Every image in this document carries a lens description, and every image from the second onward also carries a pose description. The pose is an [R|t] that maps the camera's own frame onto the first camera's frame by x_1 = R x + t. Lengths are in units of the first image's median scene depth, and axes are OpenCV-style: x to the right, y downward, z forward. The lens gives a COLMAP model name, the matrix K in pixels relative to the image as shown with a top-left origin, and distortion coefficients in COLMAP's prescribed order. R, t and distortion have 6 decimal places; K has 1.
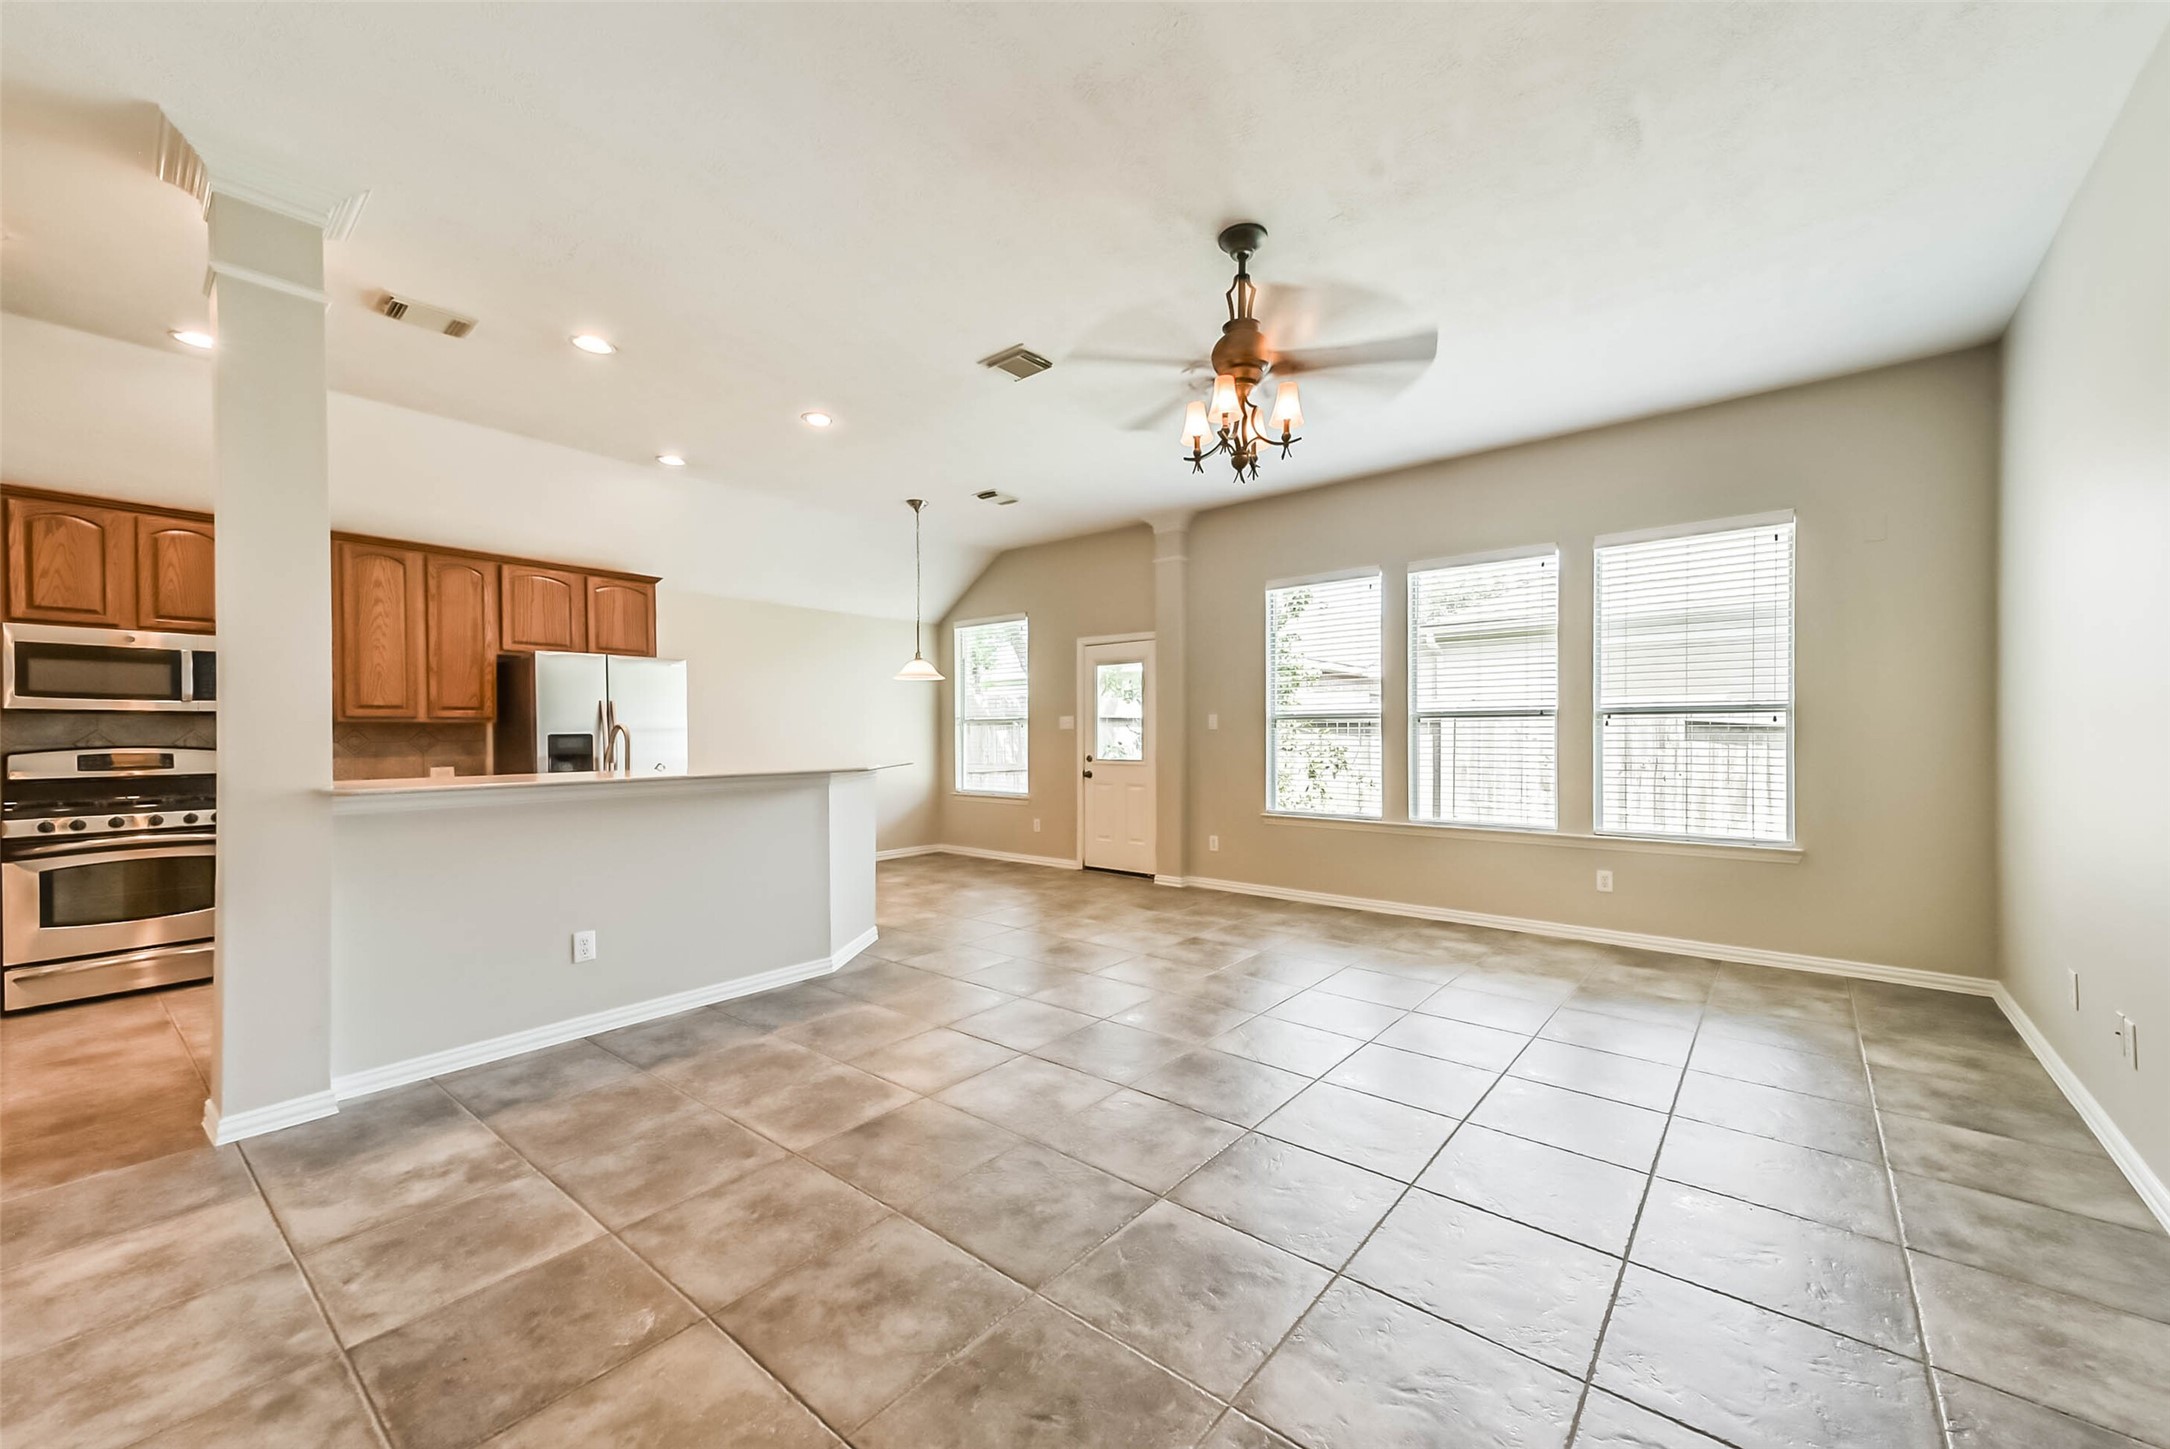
lens RADIAL K [[854.9, 0, 1122.5], [0, 854.9, 734.4], [0, 0, 1]] dist [0.021032, -0.000206]
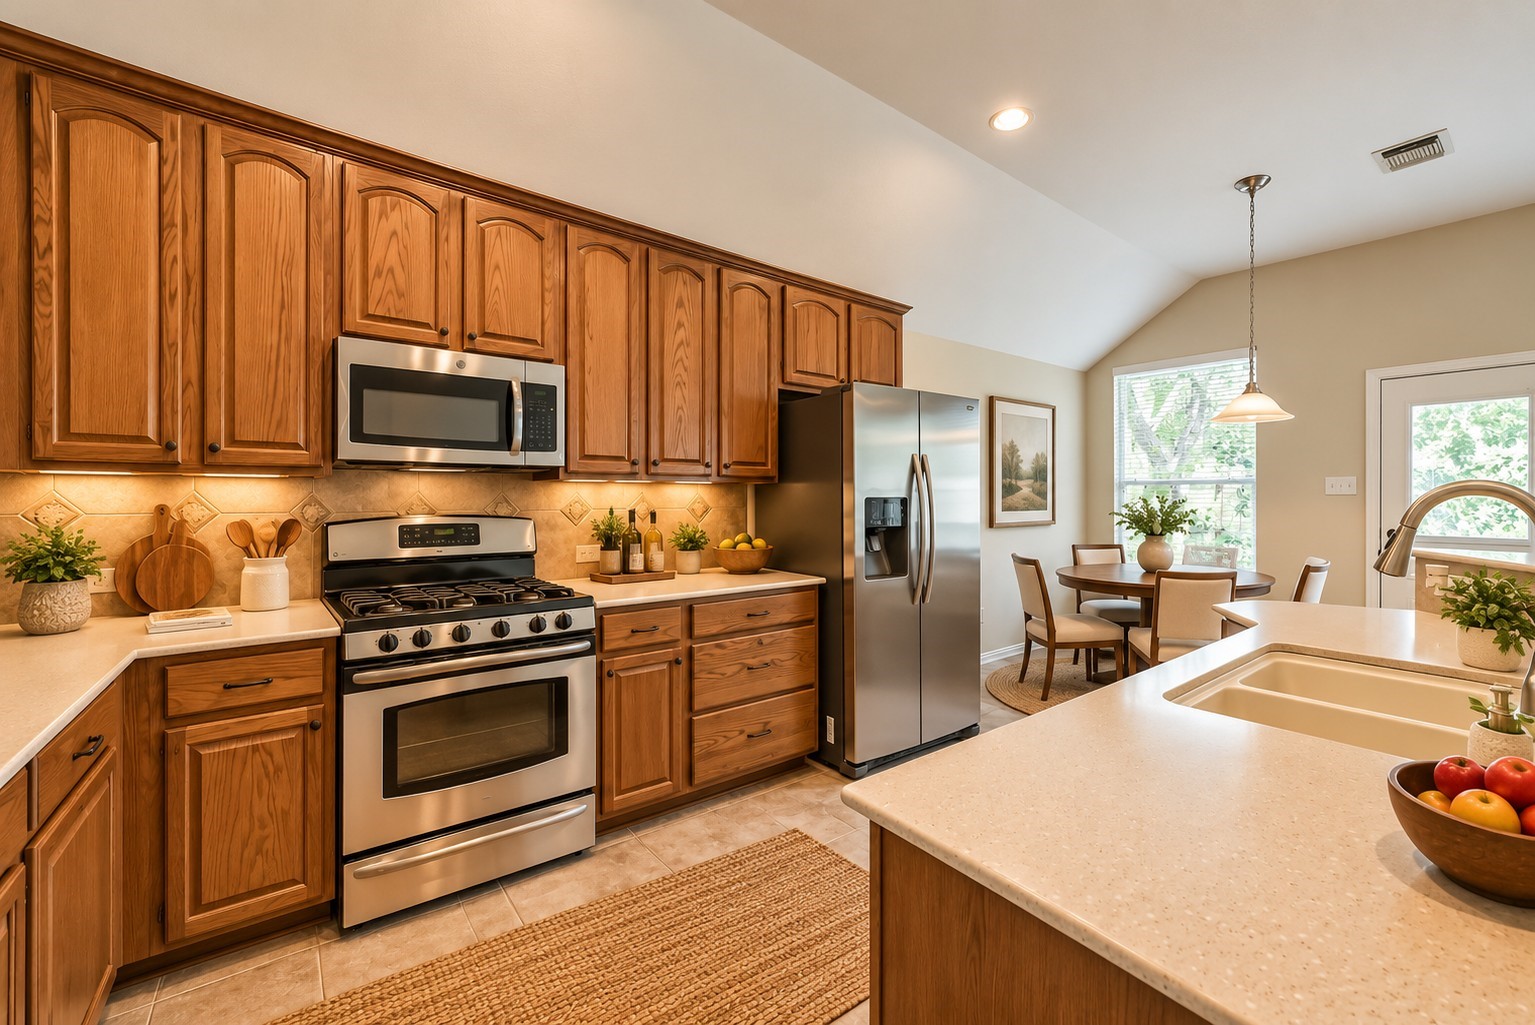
lens RADIAL K [[650.3, 0, 765.2], [0, 650.3, 486.9], [0, 0, 1]] dist [0.001376, 0.000091]
pose [[0.976803, -0.012343, -0.213786, -0.765464], [0.006789, 0.999621, -0.026696, 0.006195], [0.214034, 0.024625, 0.976516, 0.529443]]
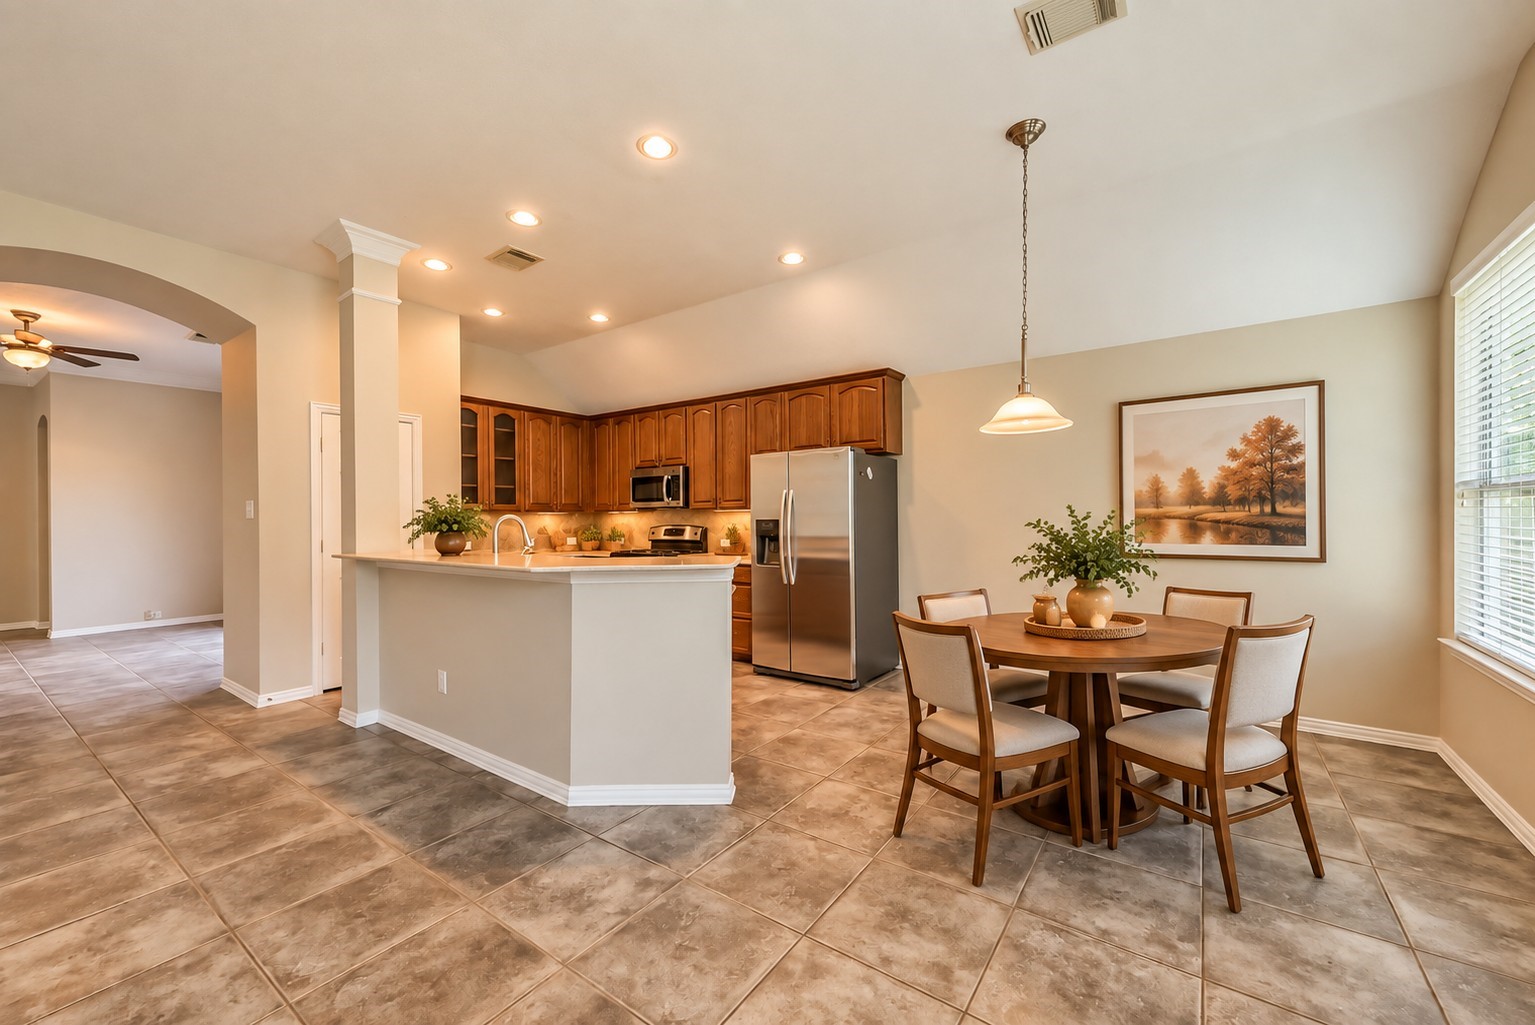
lens RADIAL K [[602.6, 0, 772.6], [0, 602.6, 516.2], [0, 0, 1]] dist [0.001342, 0.000042]
pose [[0.063920, -0.005750, -0.997938, 0.257665], [-0.000464, 0.999983, -0.005791, 0.002158], [0.997955, 0.000833, 0.063917, 1.153389]]
